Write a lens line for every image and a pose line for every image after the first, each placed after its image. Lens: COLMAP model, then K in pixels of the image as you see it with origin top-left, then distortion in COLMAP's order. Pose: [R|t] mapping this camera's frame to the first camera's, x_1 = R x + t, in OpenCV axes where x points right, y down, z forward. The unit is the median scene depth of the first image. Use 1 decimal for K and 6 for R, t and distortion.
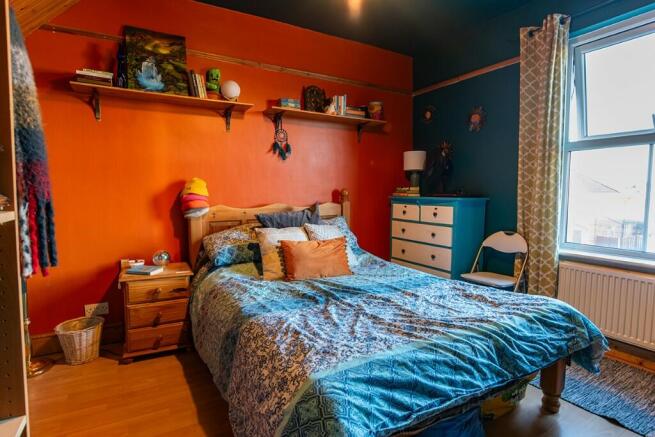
lens RADIAL K [[348.5, 0, 327.5], [0, 348.5, 218.5], [0, 0, 1]] dist [-0.001269, 0.000510]
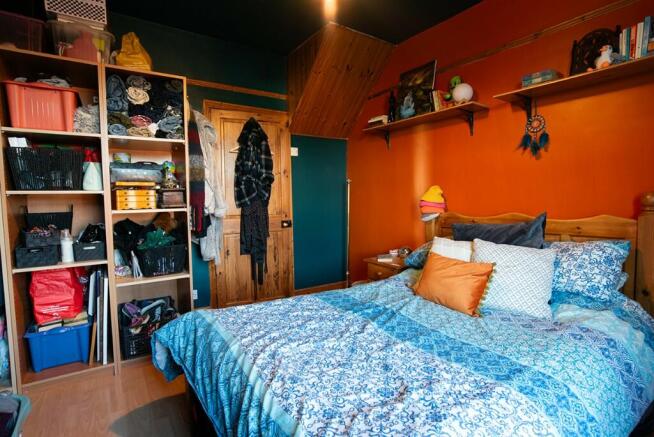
lens RADIAL K [[334.5, 0, 327.0], [0, 334.5, 218.5], [0, 0, 1]] dist [0.001651, 0.000739]
pose [[0.096403, 0.058617, -0.993615, 0.594748], [-0.081891, 0.995347, 0.050774, -0.039239], [0.991968, 0.076473, 0.100754, 0.538573]]
